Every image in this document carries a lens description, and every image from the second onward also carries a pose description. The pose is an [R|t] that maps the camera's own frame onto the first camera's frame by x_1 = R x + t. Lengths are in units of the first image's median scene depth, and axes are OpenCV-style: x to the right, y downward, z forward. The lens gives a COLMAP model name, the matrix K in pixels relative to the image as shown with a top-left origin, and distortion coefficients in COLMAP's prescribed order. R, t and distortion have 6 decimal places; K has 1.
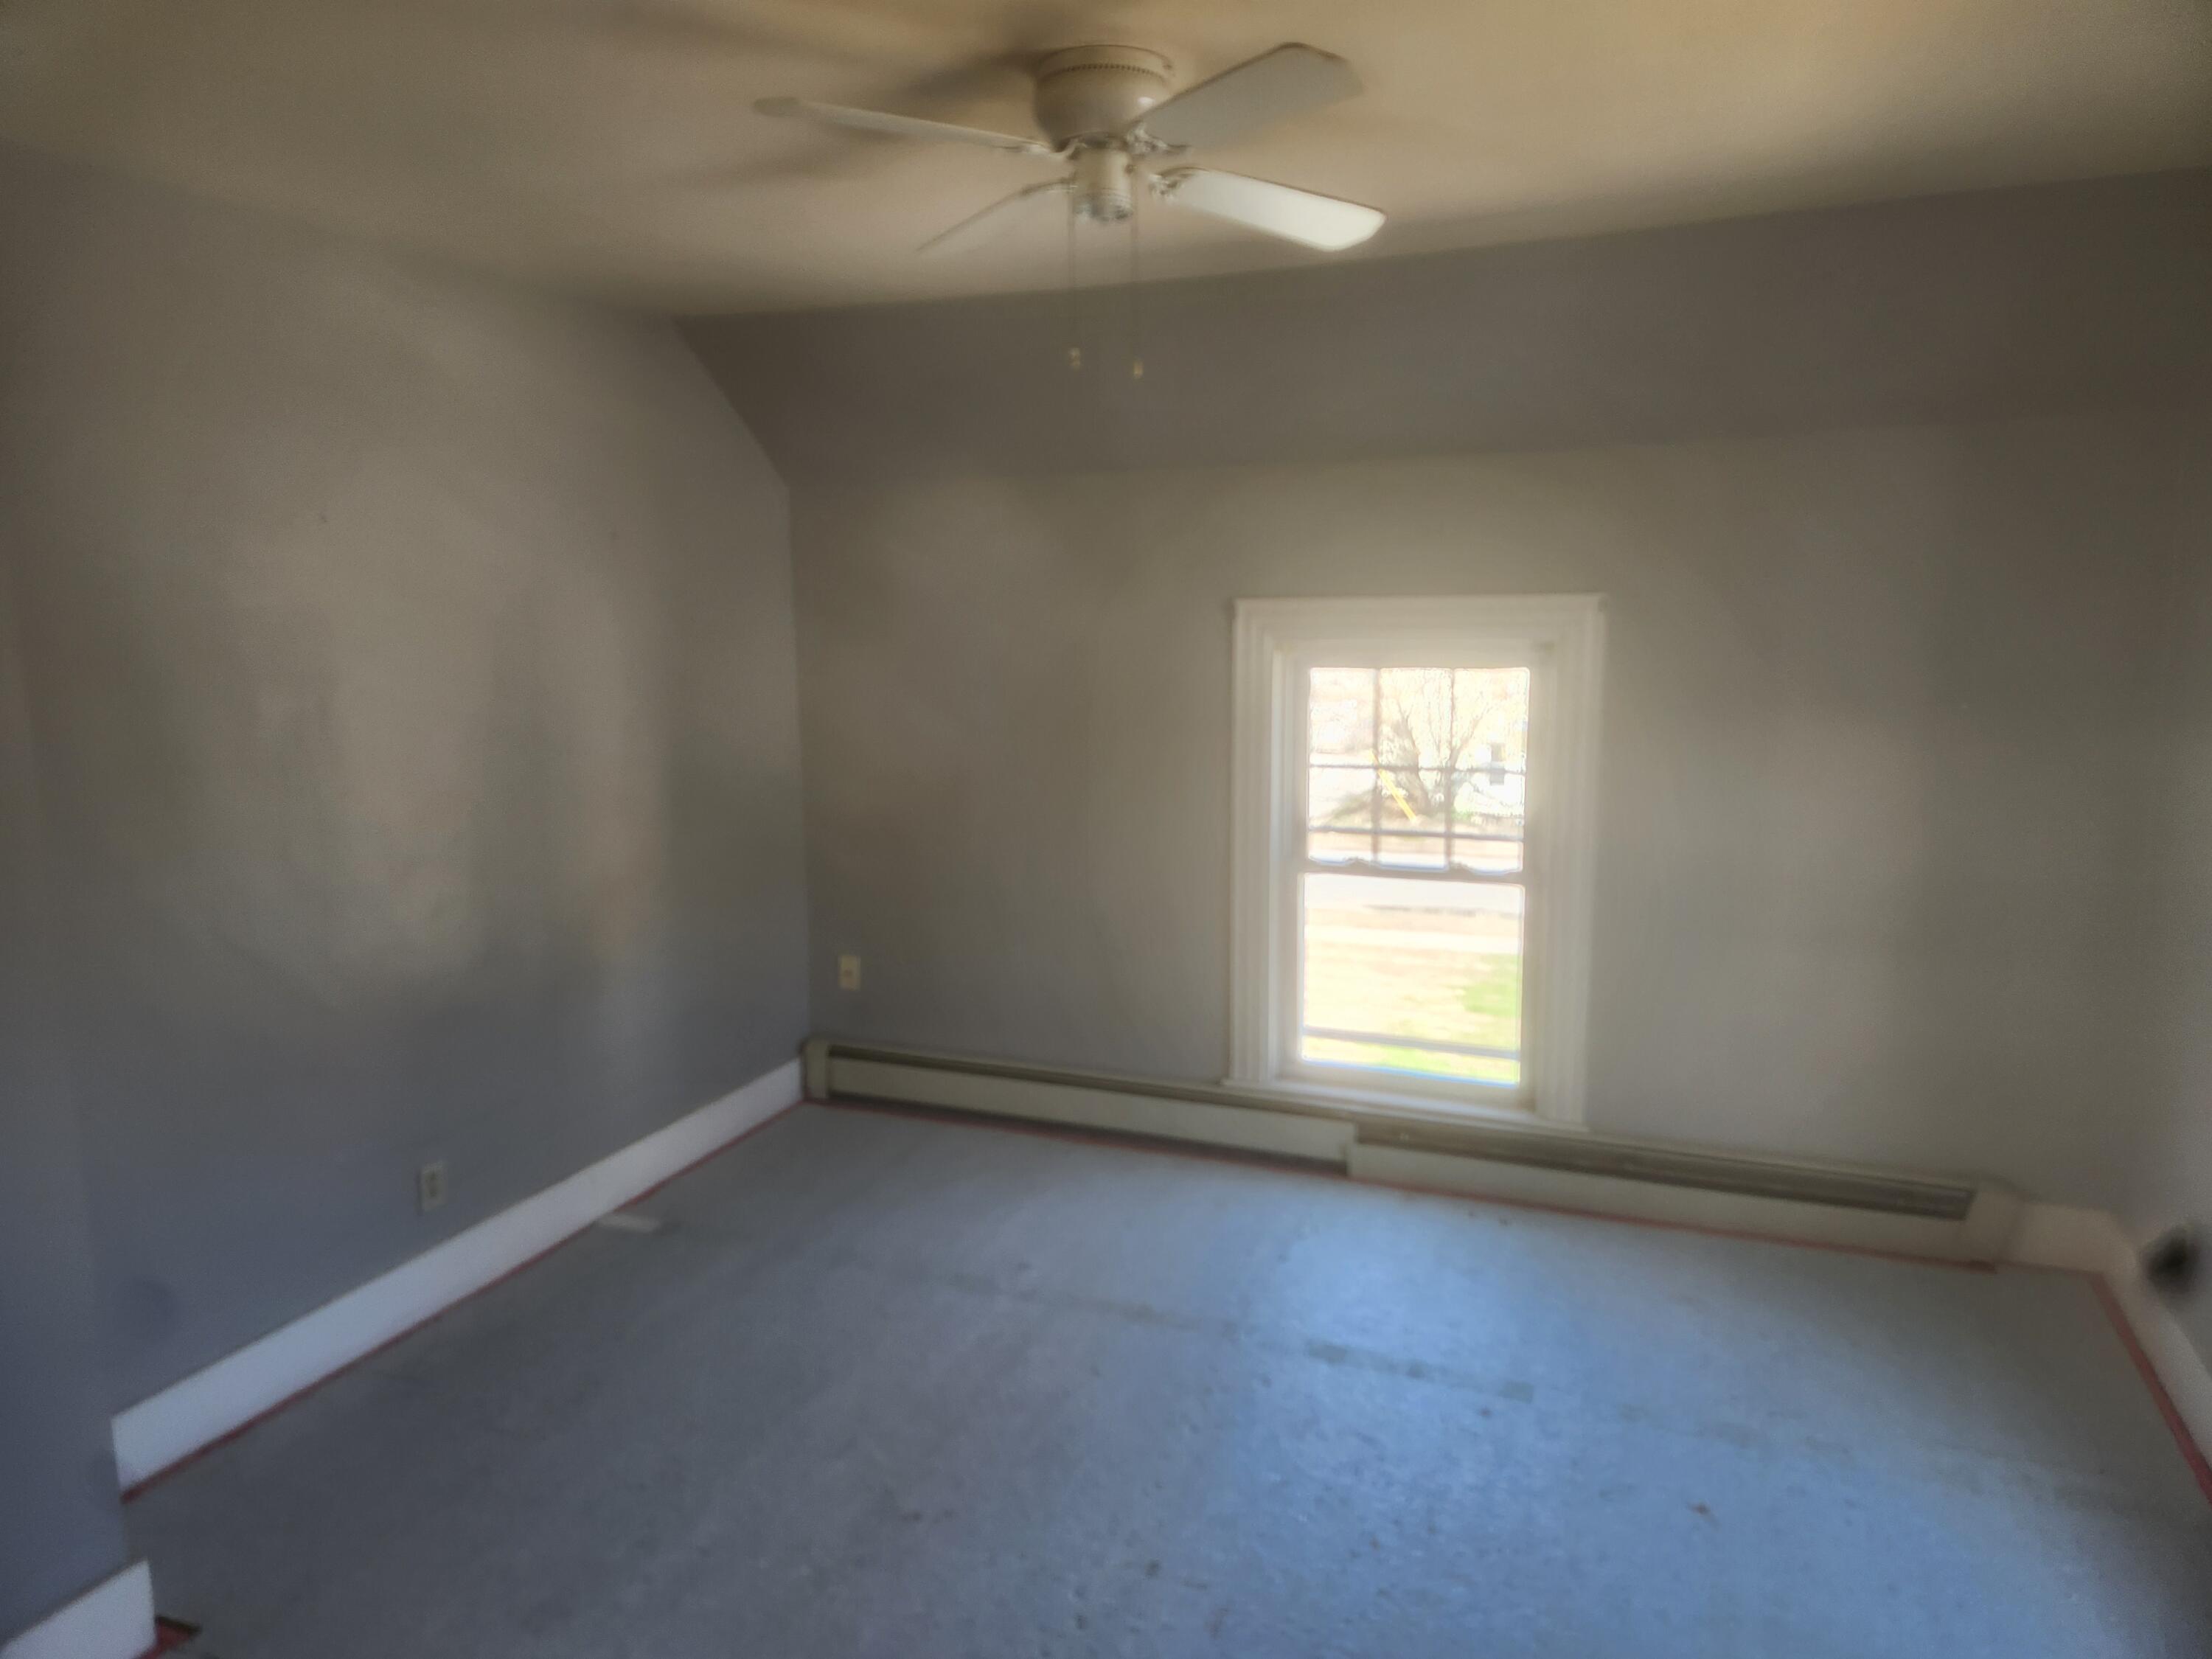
lens RADIAL K [[1478.4, 0, 1090.4], [0, 1478.4, 821.9], [0, 0, 1]] dist [0.058476, -0.044301]
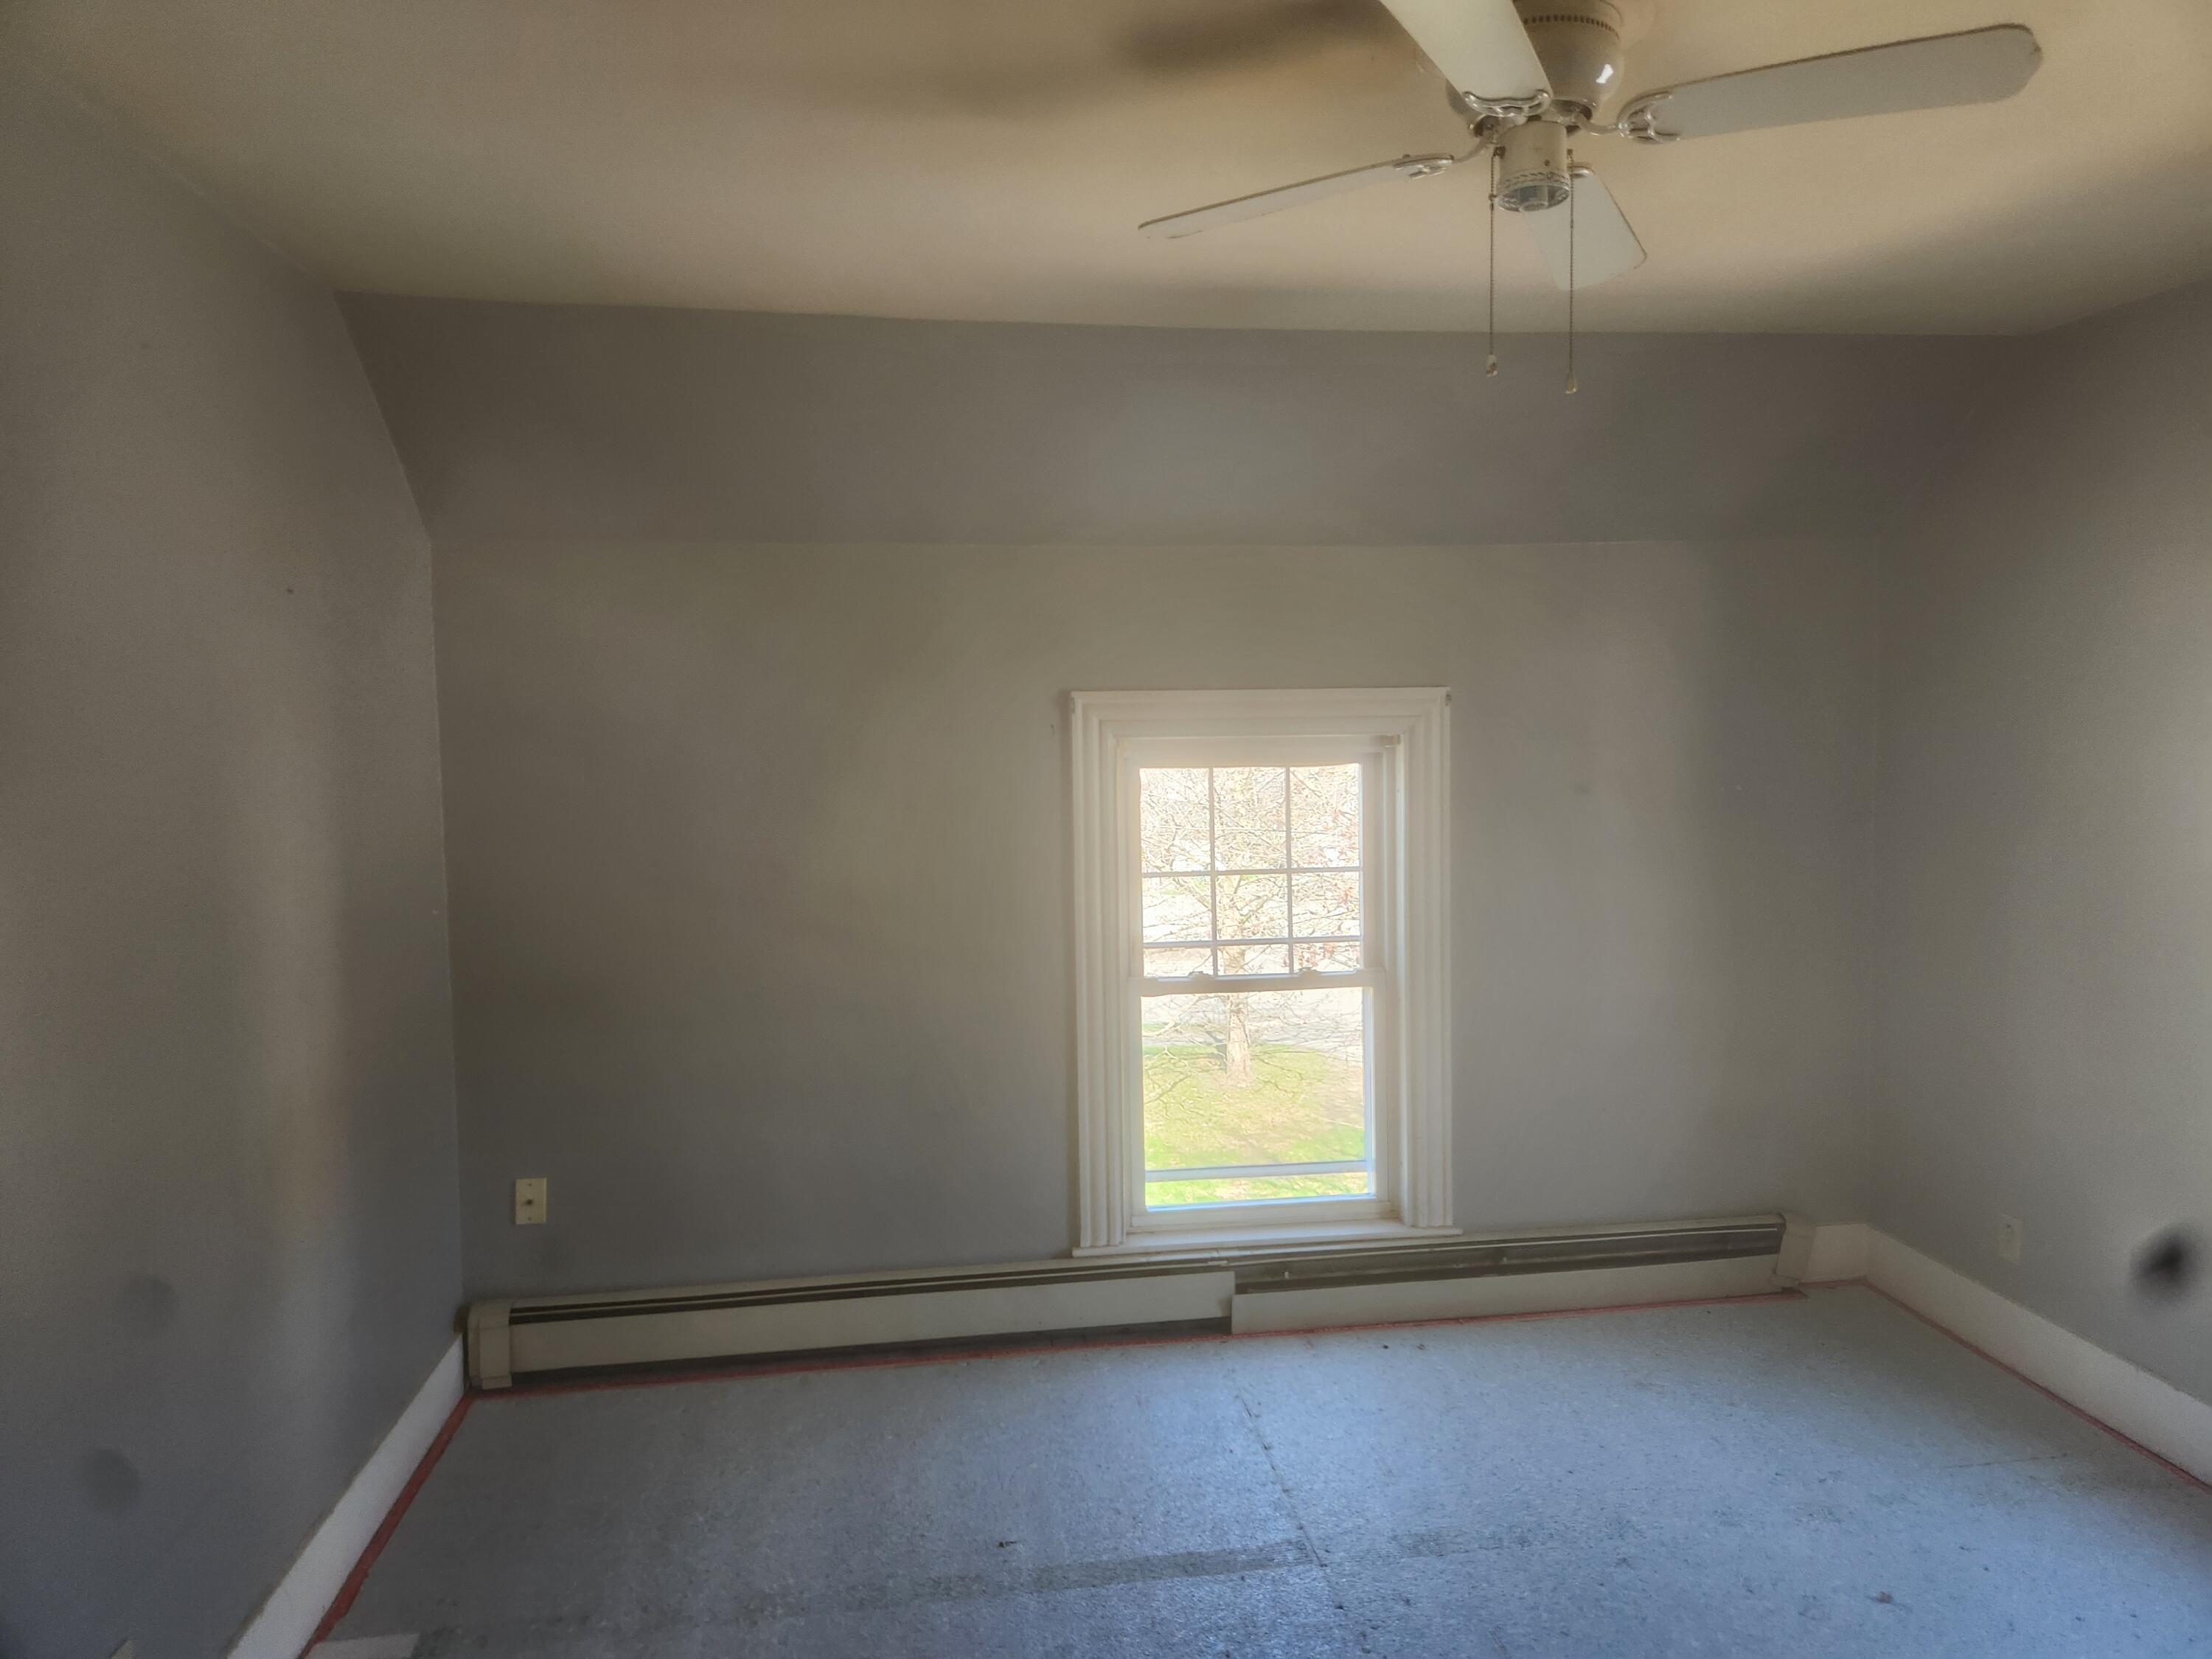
lens RADIAL K [[1478.4, 0, 1096.1], [0, 1478.4, 803.9], [0, 0, 1]] dist [0.058476, -0.044301]
pose [[0.855754, -0.032738, 0.516346, -0.346538], [0.081872, 0.993990, -0.072666, -0.018773], [-0.510864, 0.104458, 0.853291, 0.245274]]
